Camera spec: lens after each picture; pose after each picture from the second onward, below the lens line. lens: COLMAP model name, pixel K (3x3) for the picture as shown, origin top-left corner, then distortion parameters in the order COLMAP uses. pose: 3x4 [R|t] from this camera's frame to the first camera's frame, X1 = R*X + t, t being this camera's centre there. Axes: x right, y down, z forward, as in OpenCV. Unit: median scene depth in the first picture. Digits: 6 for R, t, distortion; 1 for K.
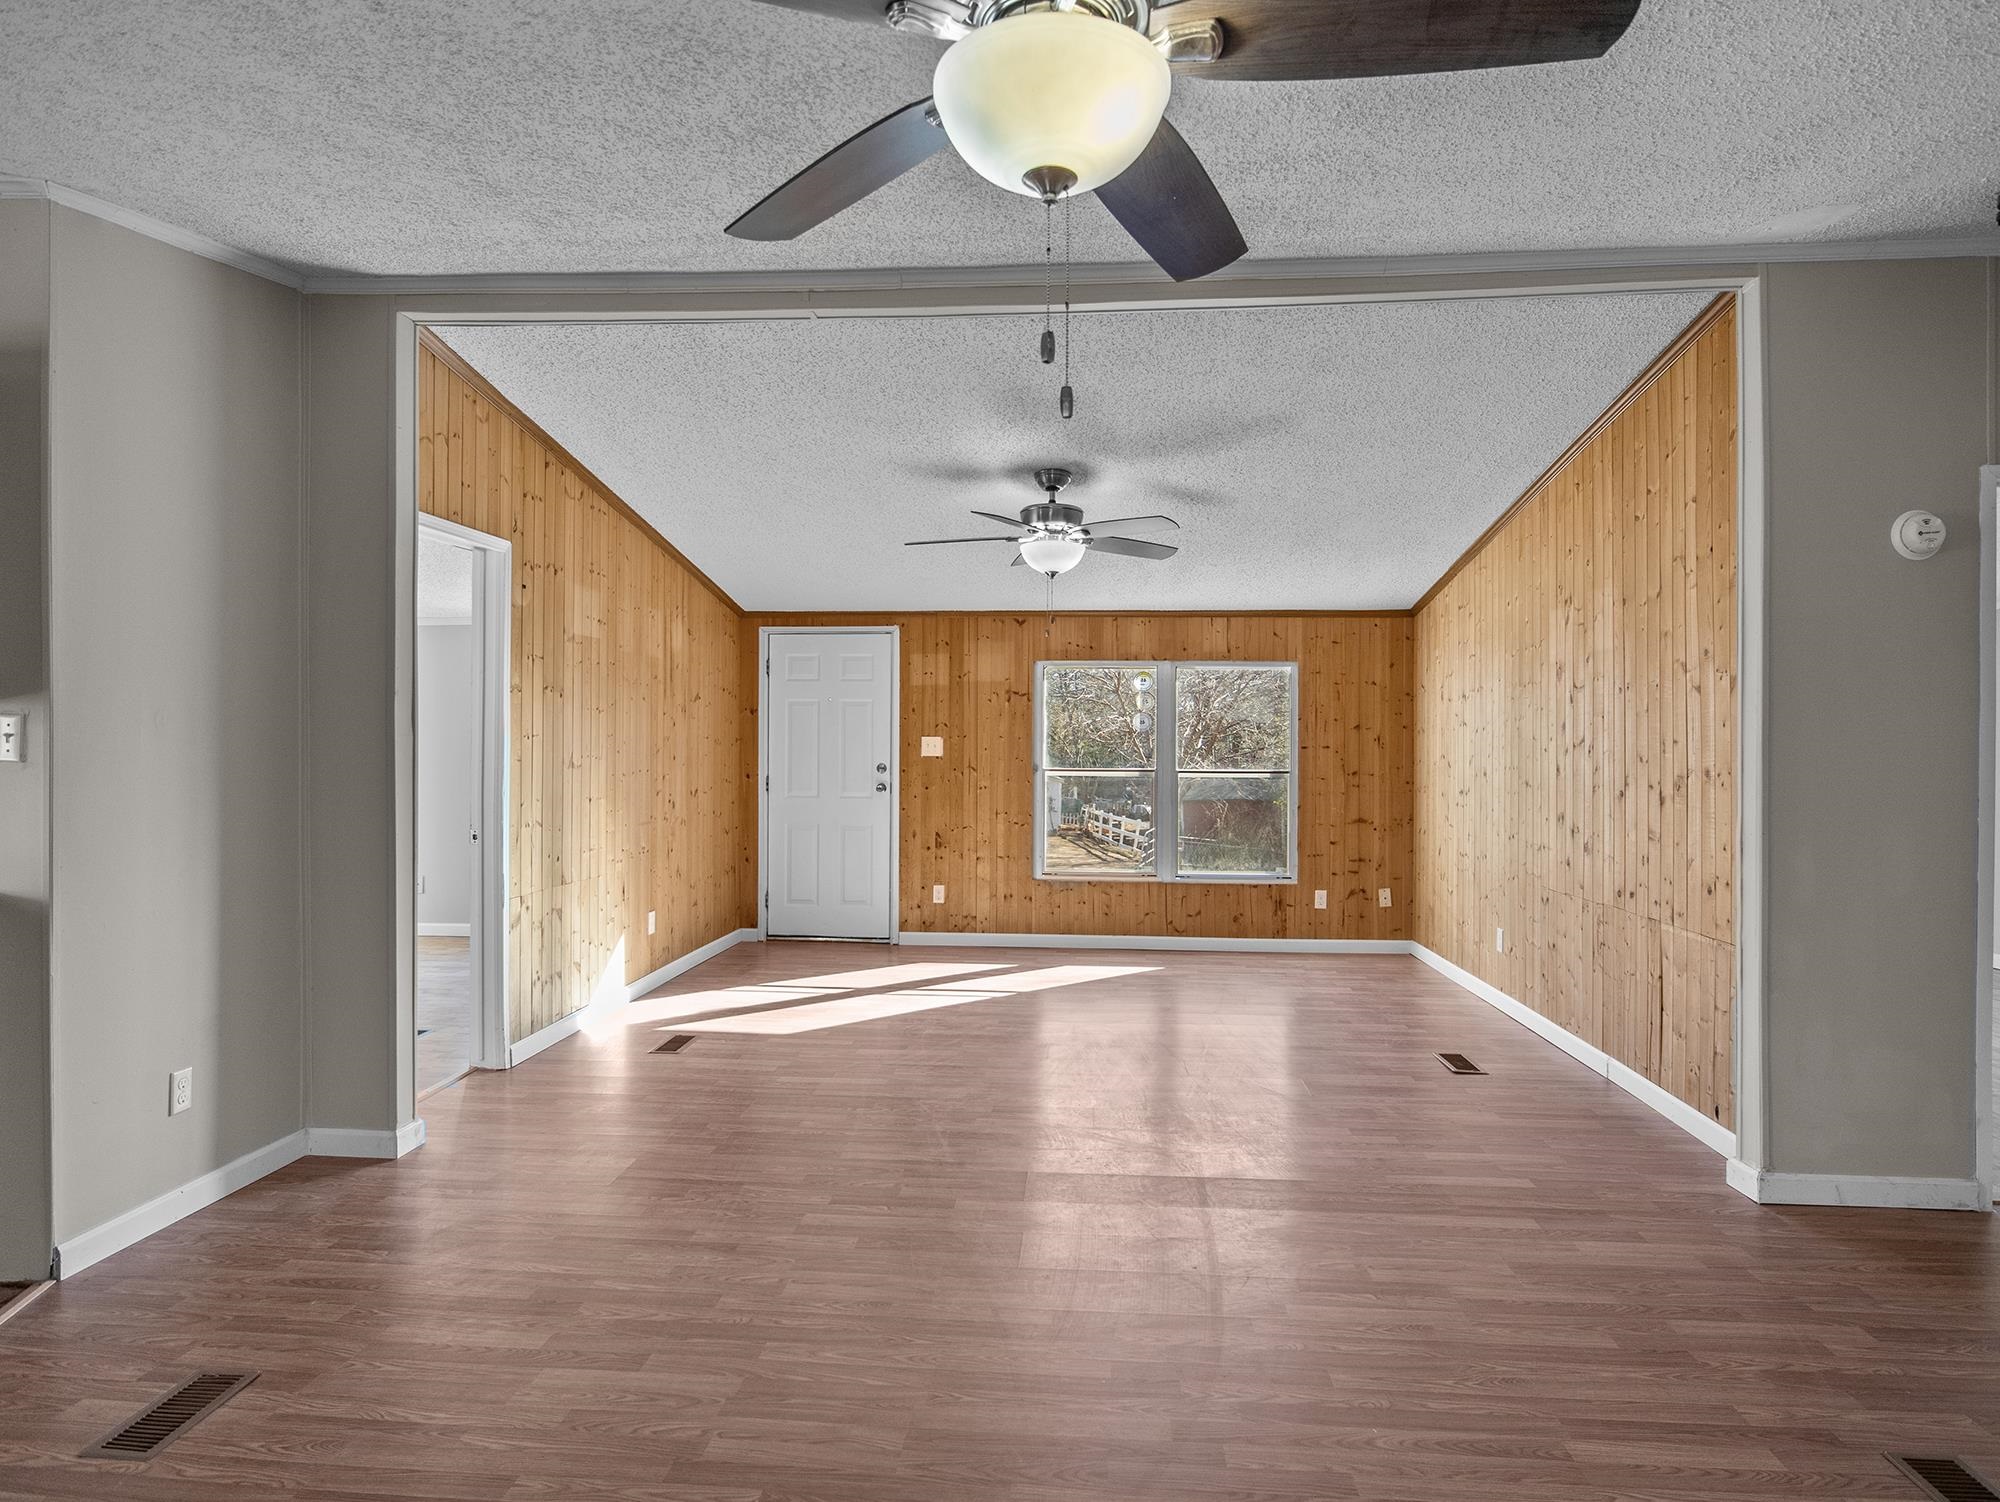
lens RADIAL K [[1133.4, 0, 999.0], [0, 1133.4, 739.4], [0, 0, 1]] dist [-0.007267, 0.000720]
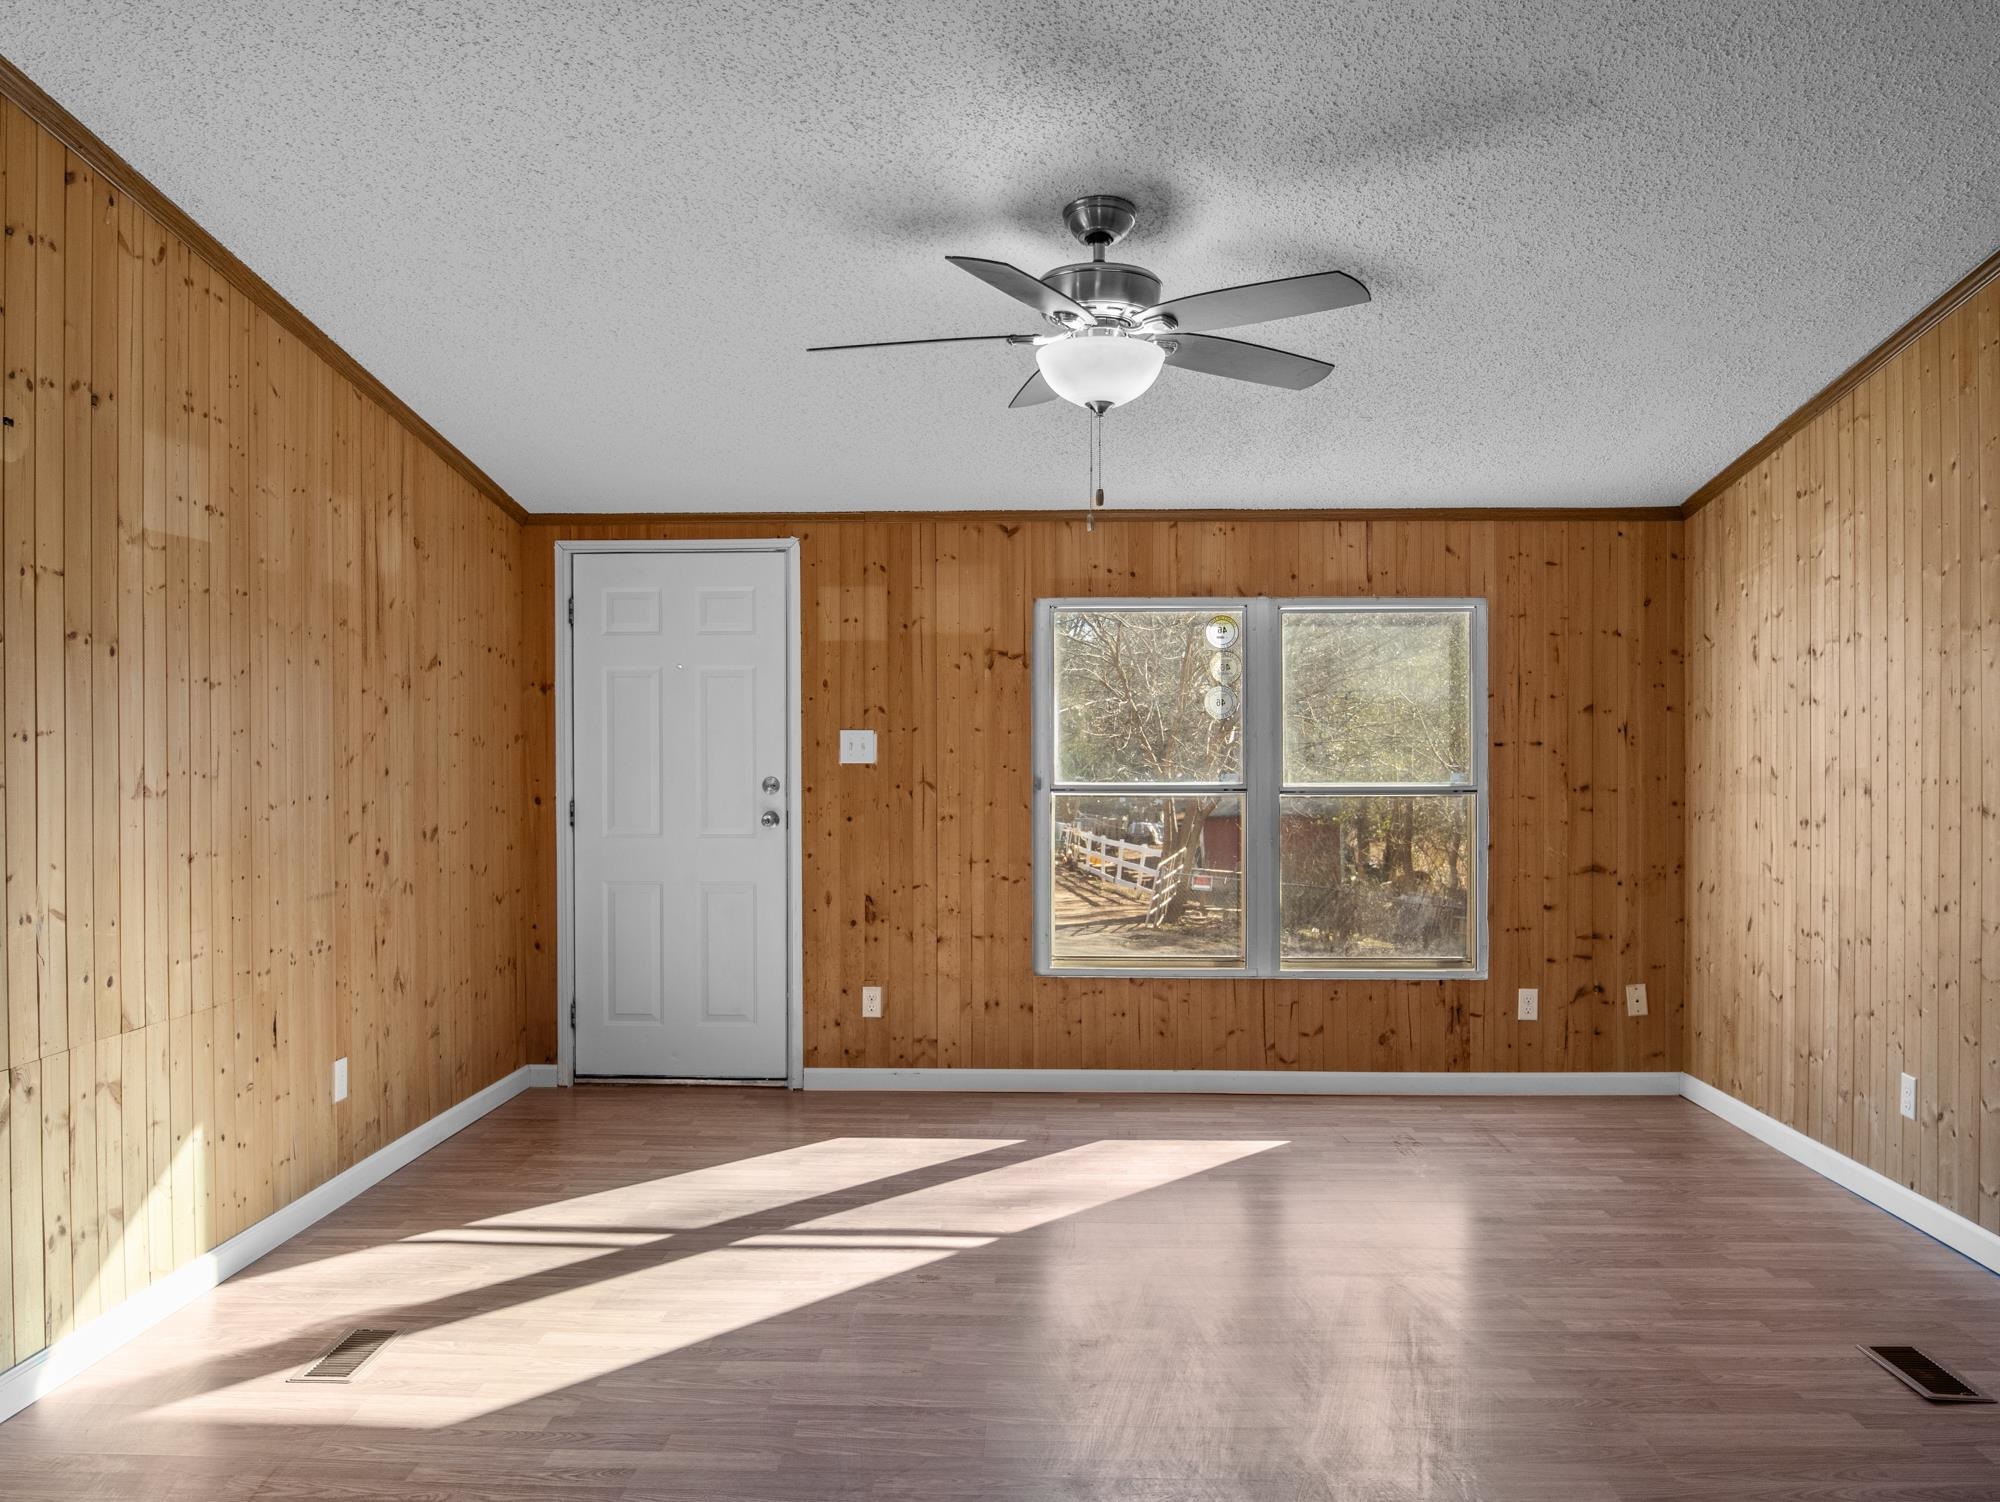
lens RADIAL K [[1567.0, 0, 1008.0], [0, 1567.0, 754.3], [0, 0, 1]] dist [-0.009502, -0.004280]
pose [[0.999099, -0.007188, 0.041822, -0.017126], [0.006607, 0.999880, 0.014014, -0.000673], [-0.041917, -0.013725, 0.999027, 0.209786]]
